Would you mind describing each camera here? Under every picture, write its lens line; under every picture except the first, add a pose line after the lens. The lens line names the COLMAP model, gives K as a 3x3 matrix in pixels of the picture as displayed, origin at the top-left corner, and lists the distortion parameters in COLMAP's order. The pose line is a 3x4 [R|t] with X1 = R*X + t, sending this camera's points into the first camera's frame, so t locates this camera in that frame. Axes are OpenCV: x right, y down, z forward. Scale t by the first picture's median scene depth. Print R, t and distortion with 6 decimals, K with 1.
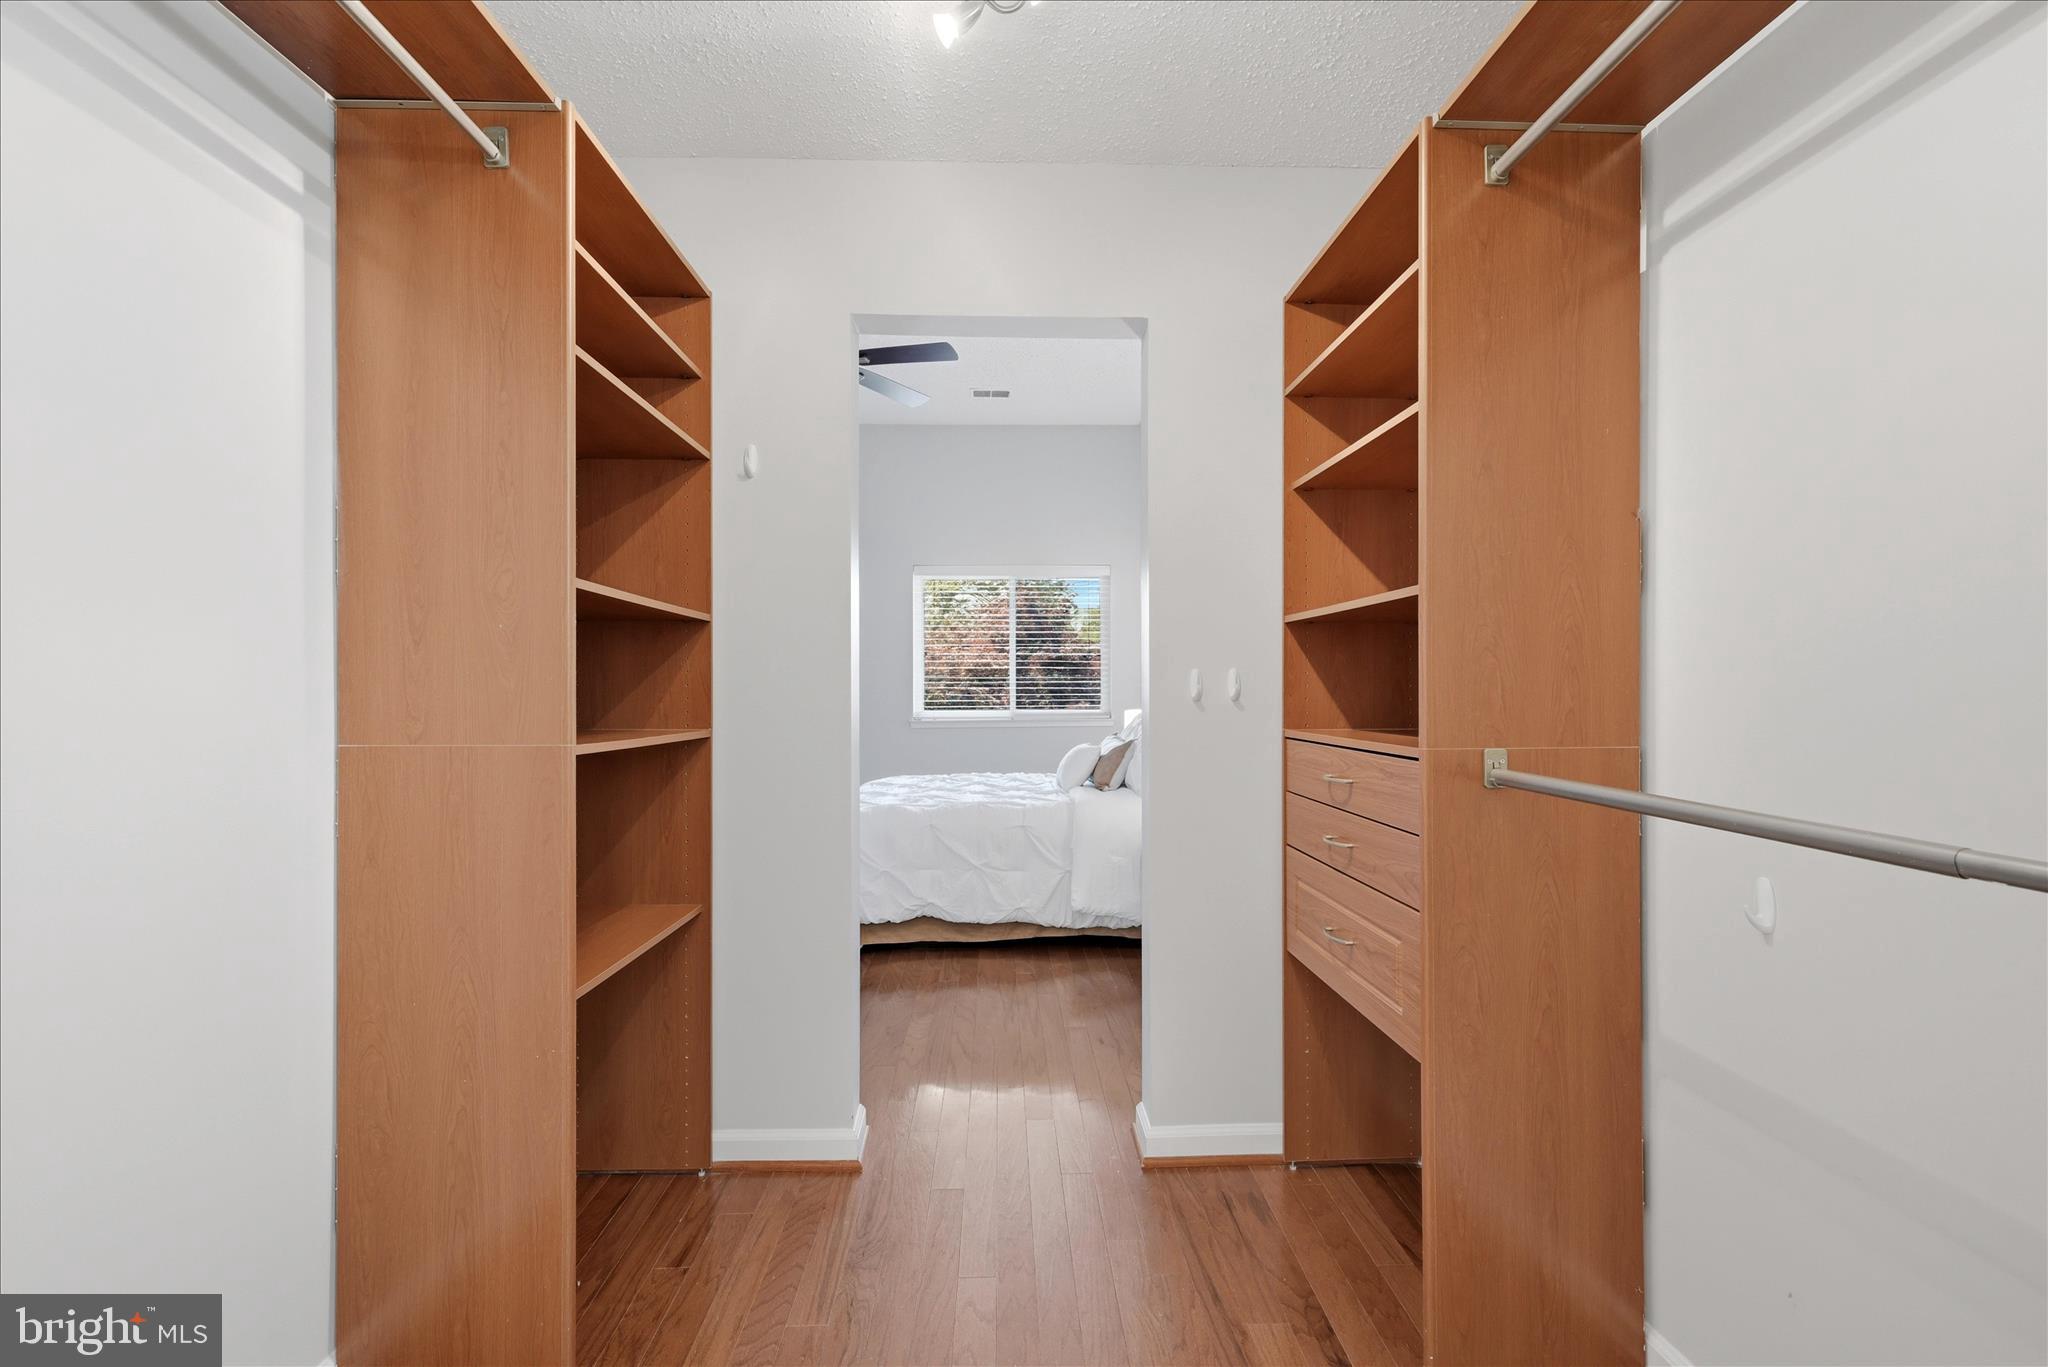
lens RADIAL K [[817.3, 0, 1020.9], [0, 817.3, 681.9], [0, 0, 1]] dist [-0.001530, 0.001019]
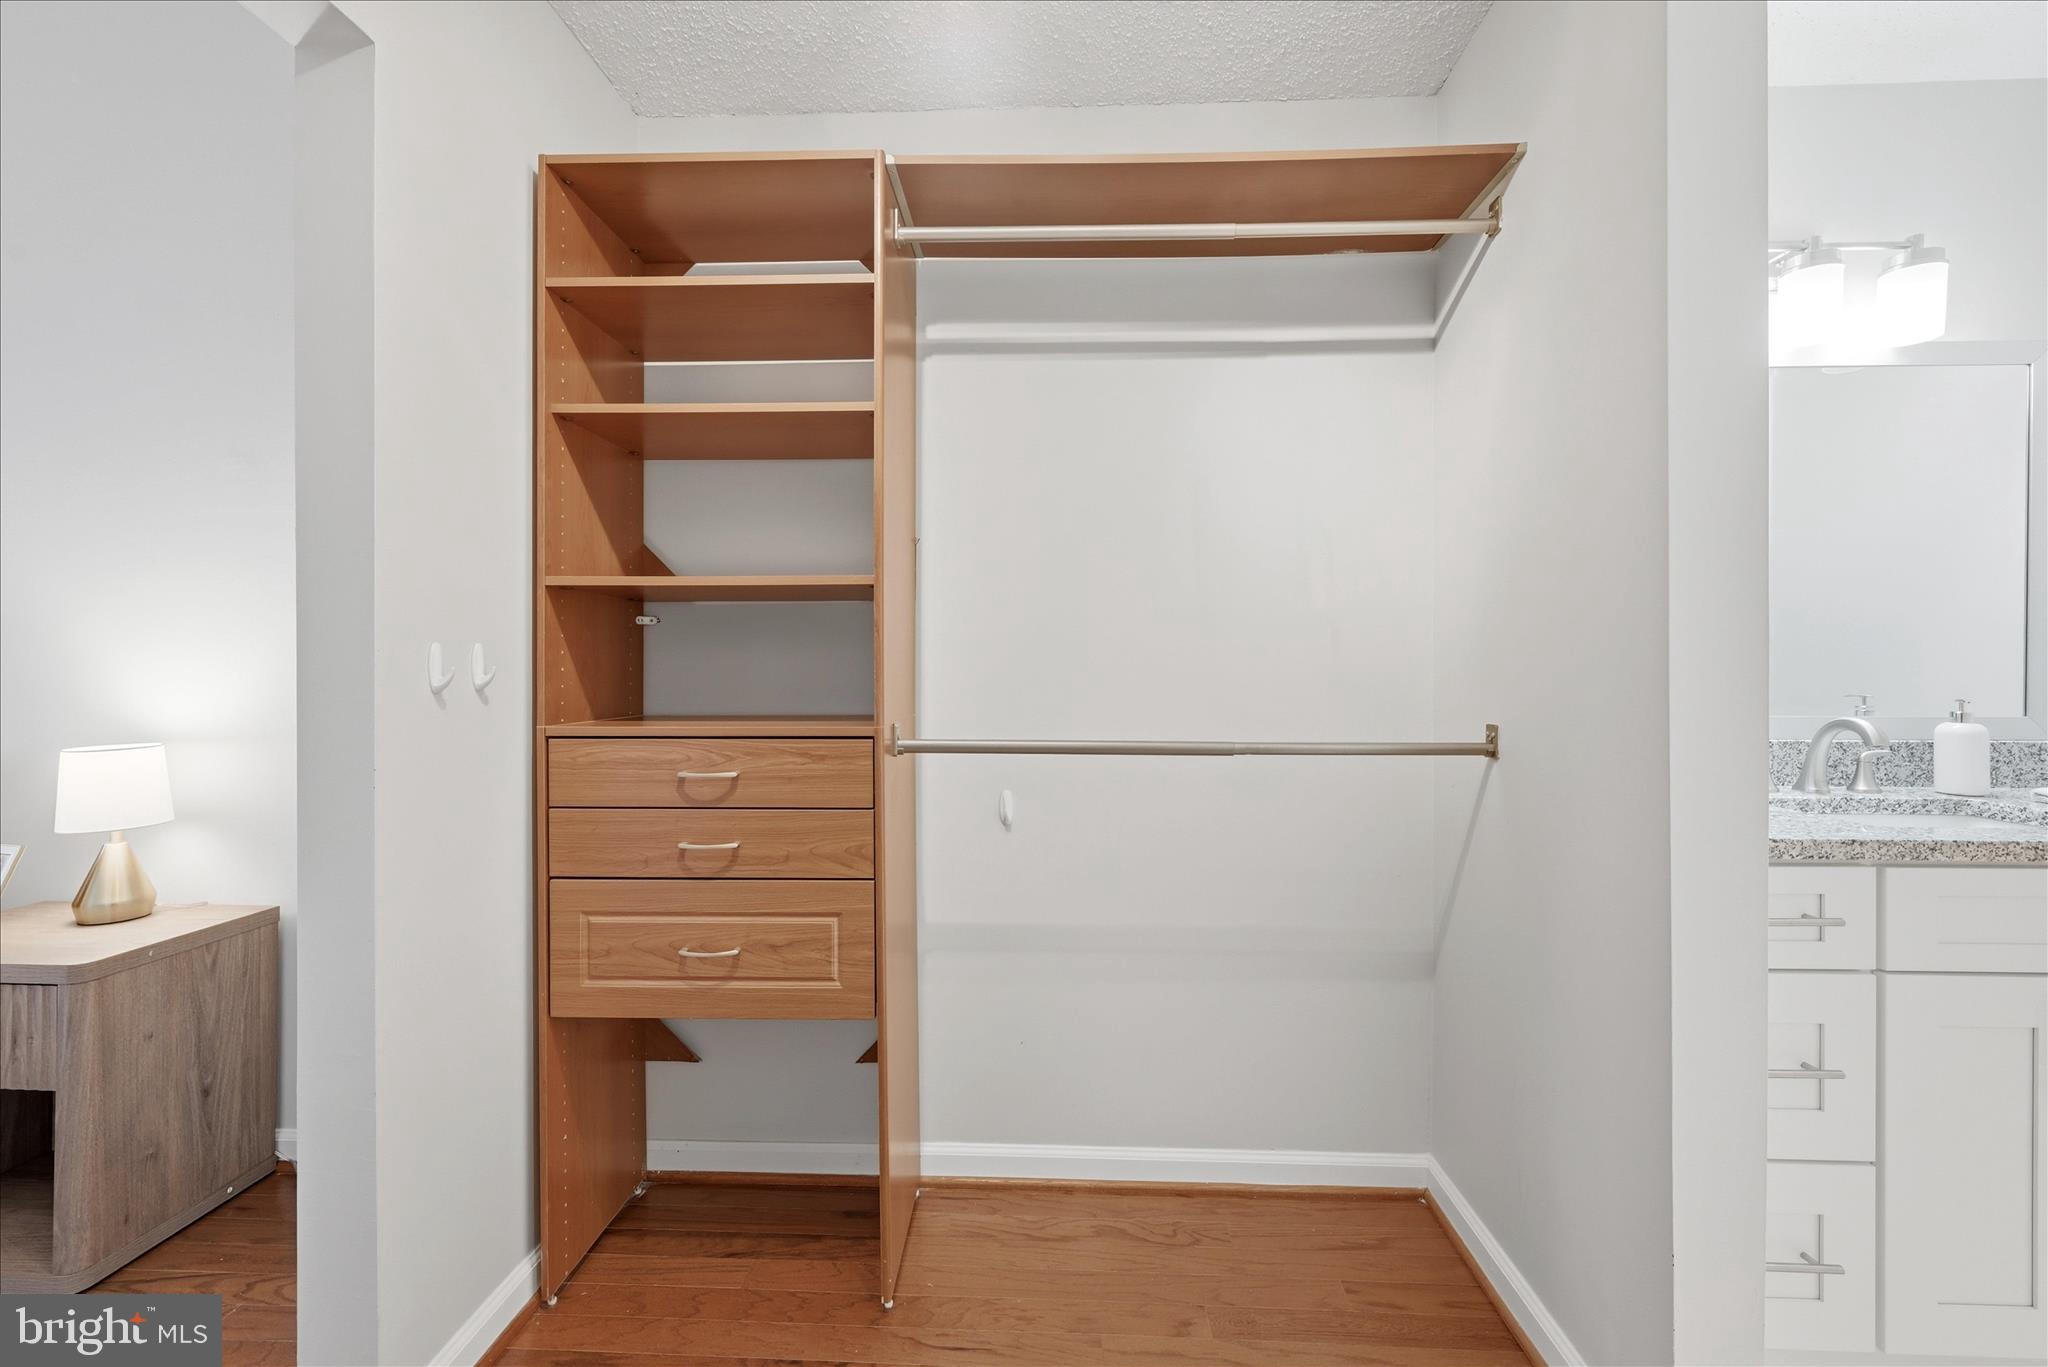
lens RADIAL K [[817.3, 0, 1023.4], [0, 817.3, 668.6], [0, 0, 1]] dist [-0.001530, 0.001019]
pose [[0.085839, 0.002552, 0.996306, -0.458422], [-0.004256, 0.999989, -0.002195, 0.006154], [-0.996300, -0.004051, 0.085849, 0.584553]]
